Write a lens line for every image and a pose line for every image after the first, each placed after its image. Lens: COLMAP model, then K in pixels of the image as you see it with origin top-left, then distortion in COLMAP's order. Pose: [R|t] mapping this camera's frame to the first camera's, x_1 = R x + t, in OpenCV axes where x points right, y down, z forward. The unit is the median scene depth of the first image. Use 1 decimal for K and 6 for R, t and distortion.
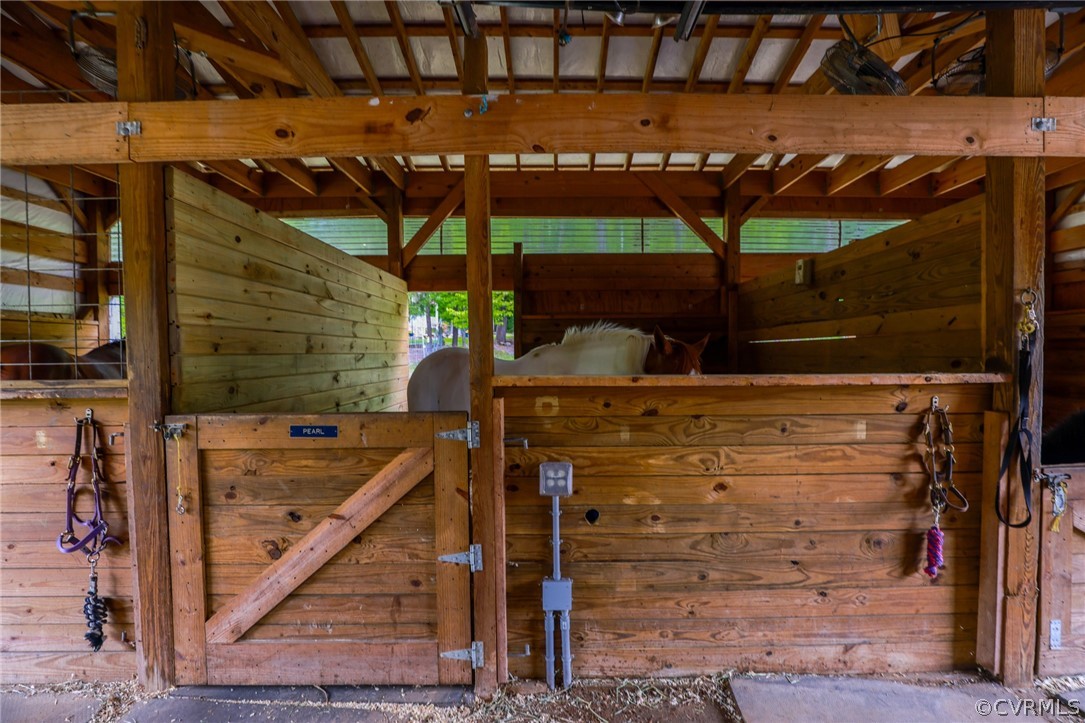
lens RADIAL K [[495.5, 0, 546.7], [0, 495.5, 363.2], [0, 0, 1]] dist [-0.035264, 0.006214]
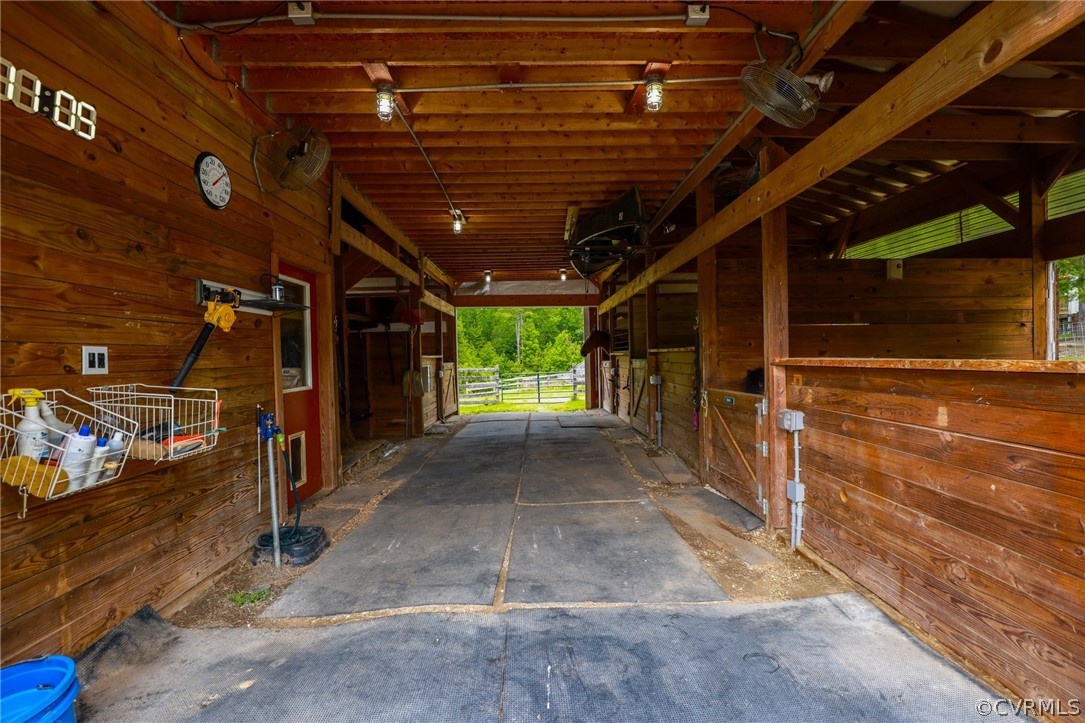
lens RADIAL K [[495.5, 0, 546.7], [0, 495.5, 363.2], [0, 0, 1]] dist [-0.035264, 0.006214]
pose [[0.014021, 0.018638, -0.999728, 1.233301], [0.009139, 0.999782, 0.018767, 0.001428], [0.999860, -0.009400, 0.013847, 0.106334]]
